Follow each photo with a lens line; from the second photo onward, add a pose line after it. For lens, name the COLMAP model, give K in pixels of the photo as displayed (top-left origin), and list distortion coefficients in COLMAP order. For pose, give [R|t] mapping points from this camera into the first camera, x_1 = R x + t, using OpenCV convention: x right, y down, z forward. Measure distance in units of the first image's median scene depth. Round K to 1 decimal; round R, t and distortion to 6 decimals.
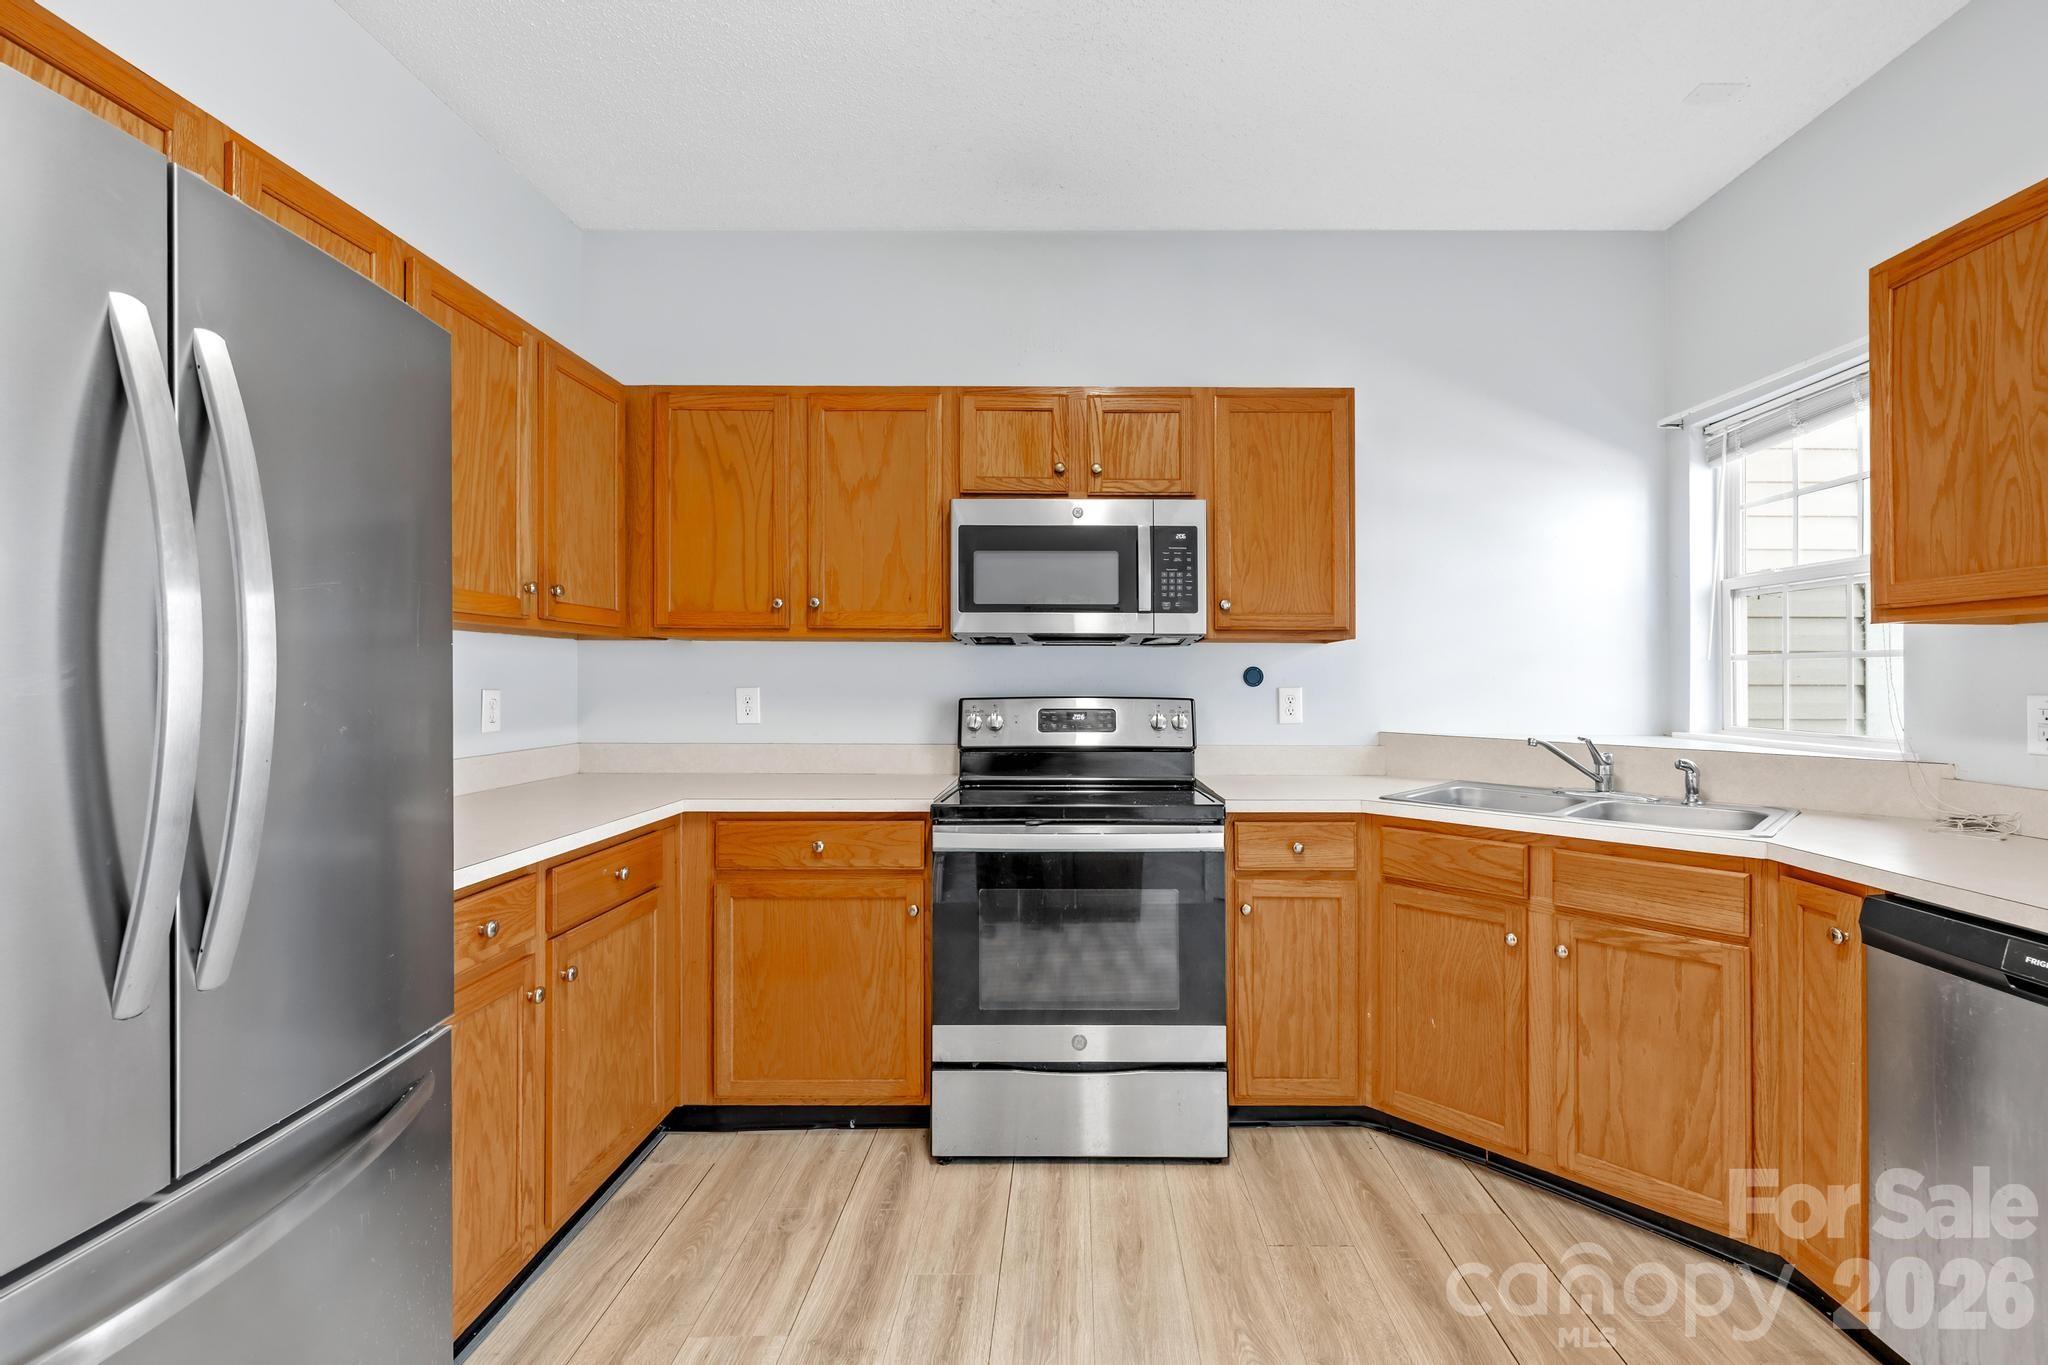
lens RADIAL K [[888.8, 0, 1074.6], [0, 888.8, 667.6], [0, 0, 1]] dist [-0.003202, -0.000369]
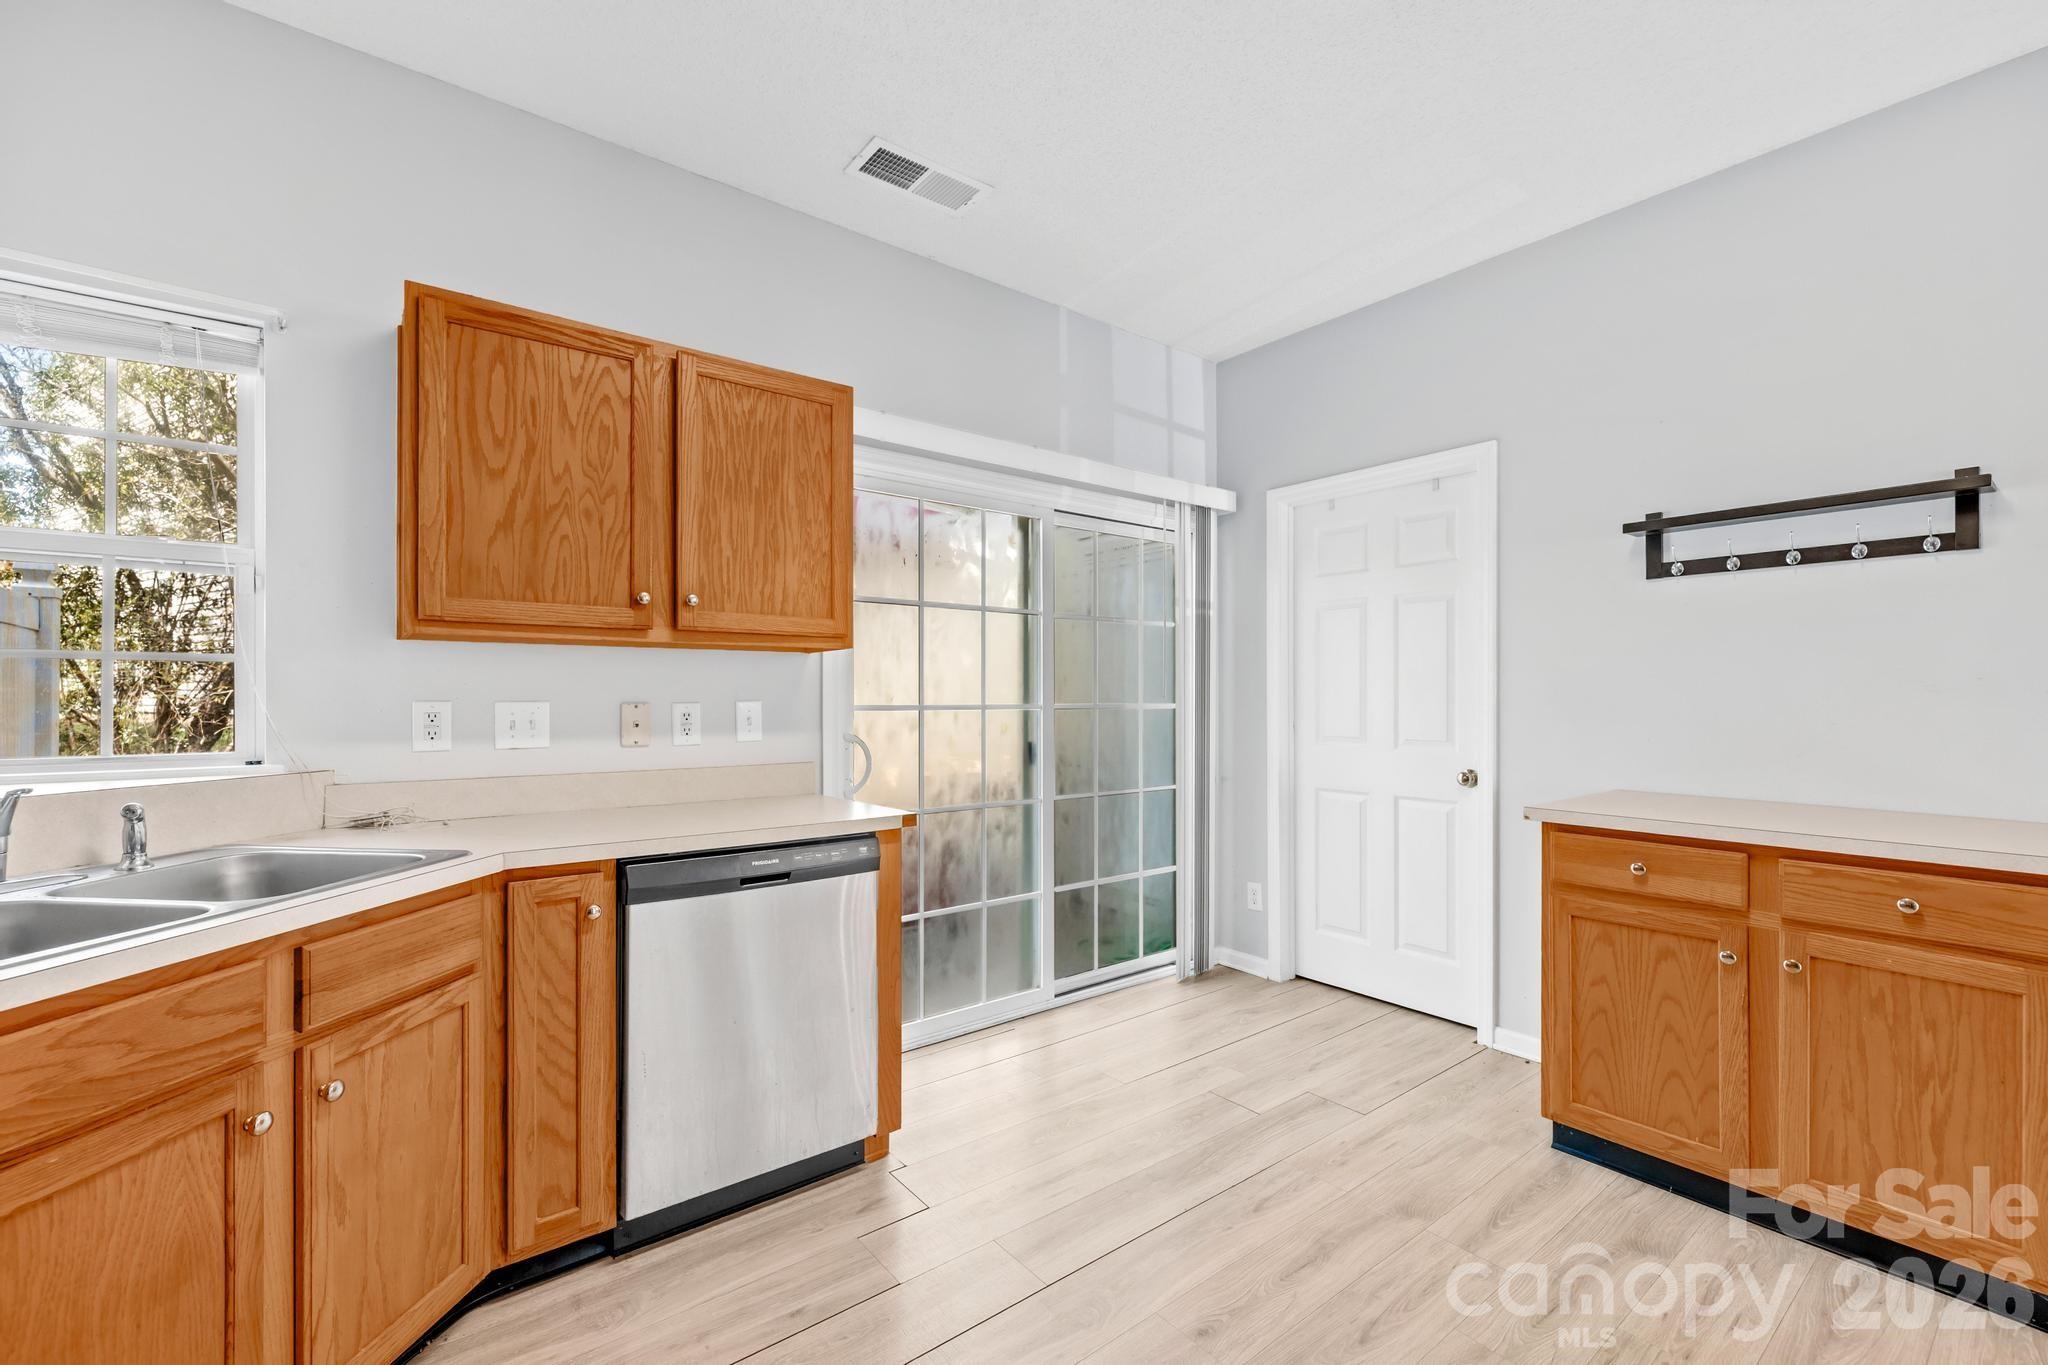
lens RADIAL K [[859.3, 0, 1028.1], [0, 859.3, 676.3], [0, 0, 1]] dist [0.000153, -0.000133]
pose [[-0.612349, 0.009299, 0.790533, -0.251246], [-0.017415, 0.999530, -0.025248, 0.010704], [-0.790396, -0.029228, -0.611899, 0.849423]]
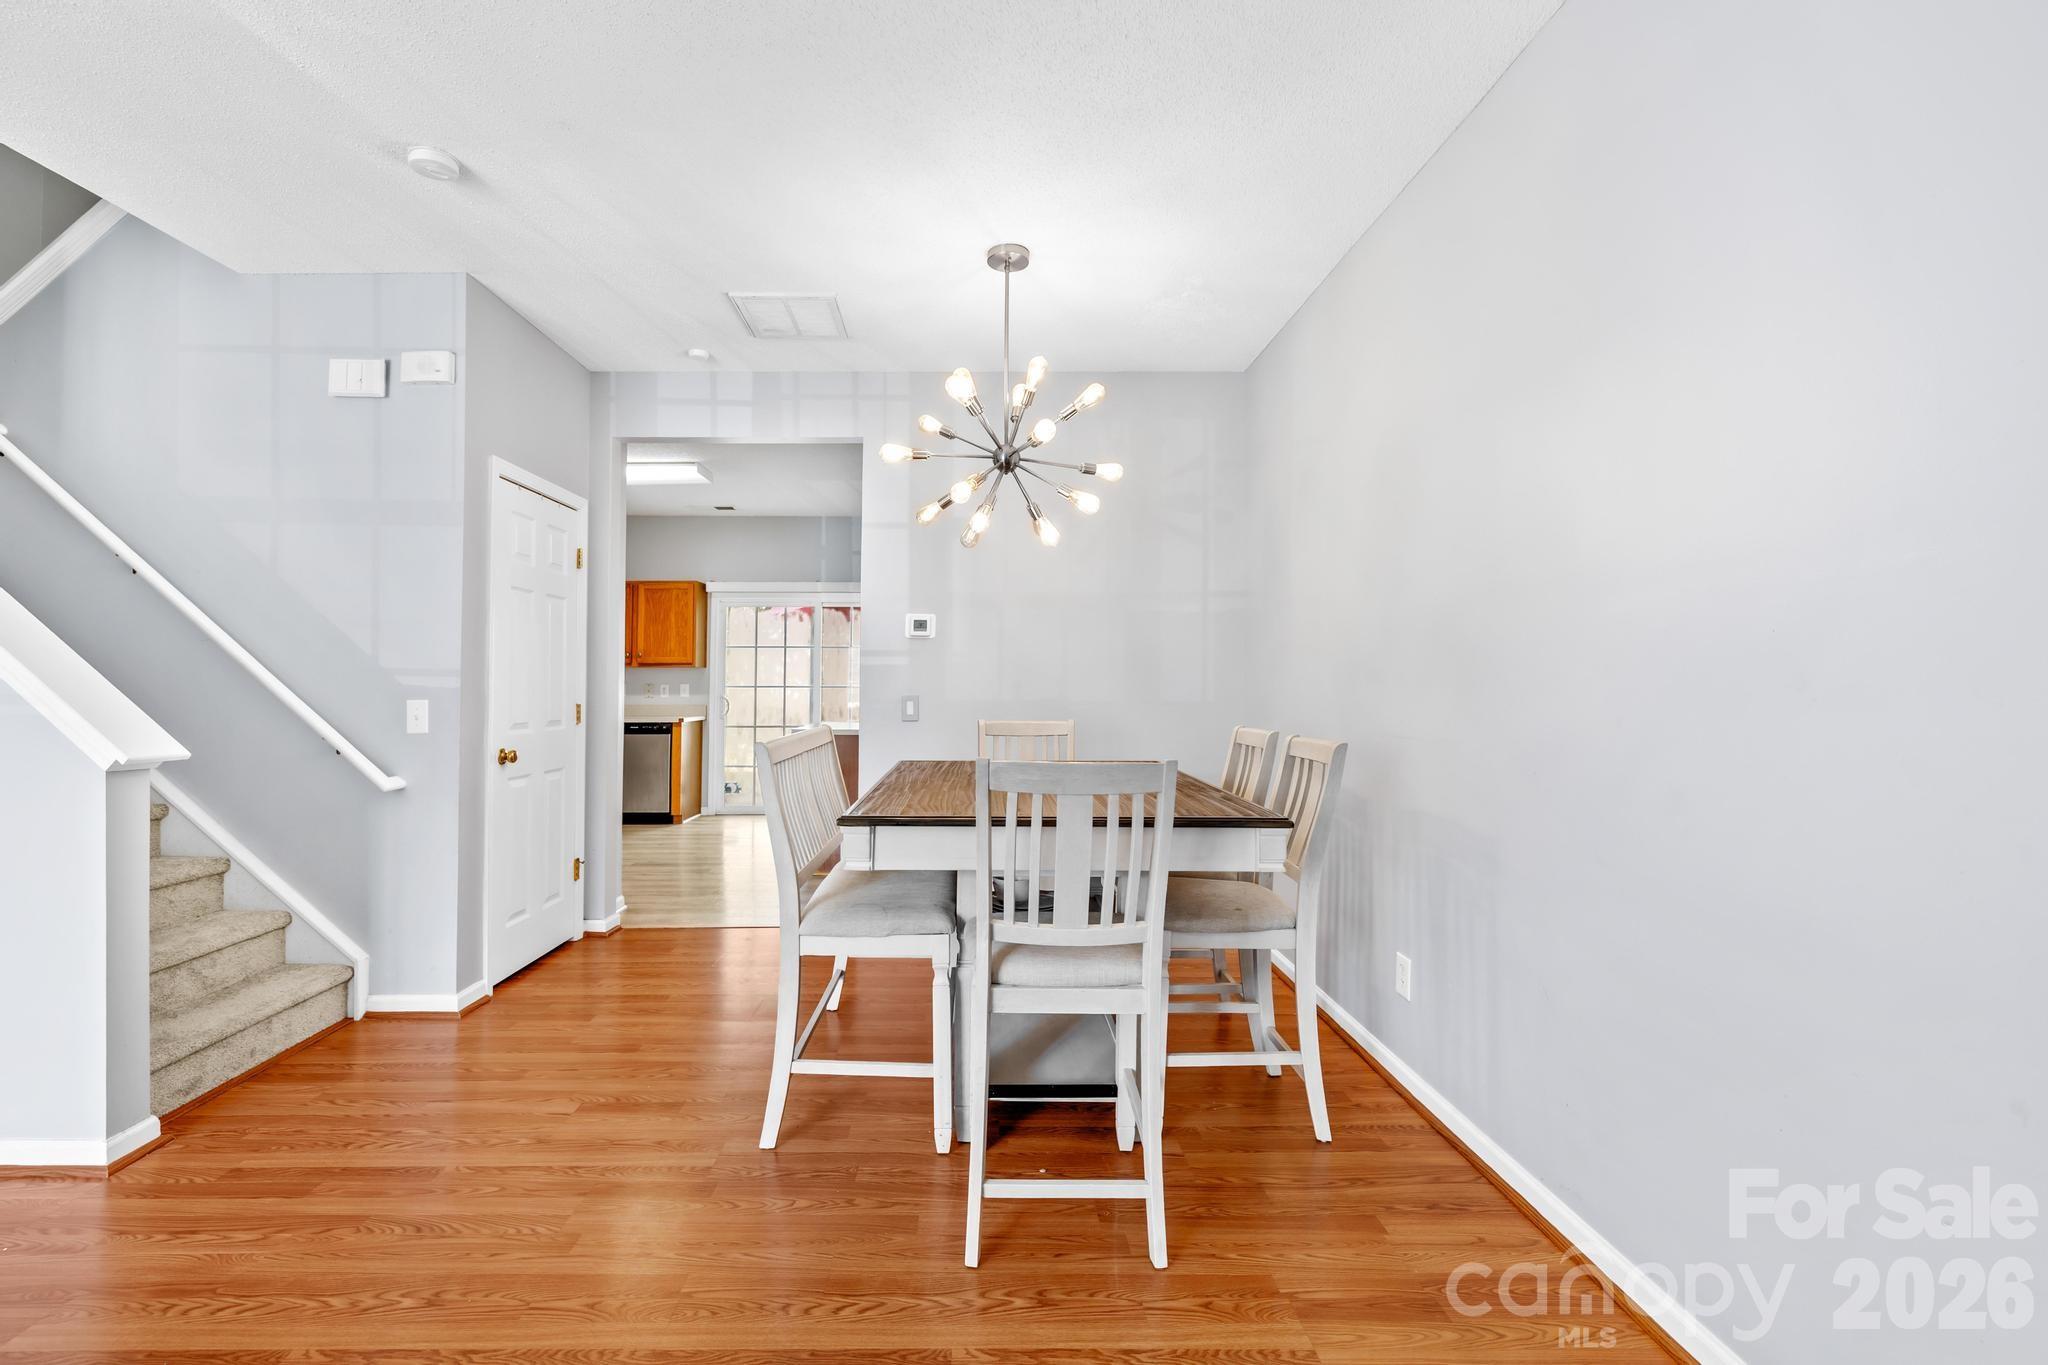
lens RADIAL K [[881.0, 0, 975.3], [0, 881.0, 668.7], [0, 0, 1]] dist [-0.002326, -0.000072]
pose [[0.000922, 0.011252, 0.999936, -2.758133], [-0.012730, 0.999856, -0.011239, -0.015339], [-0.999919, -0.012719, 0.001065, -0.747797]]
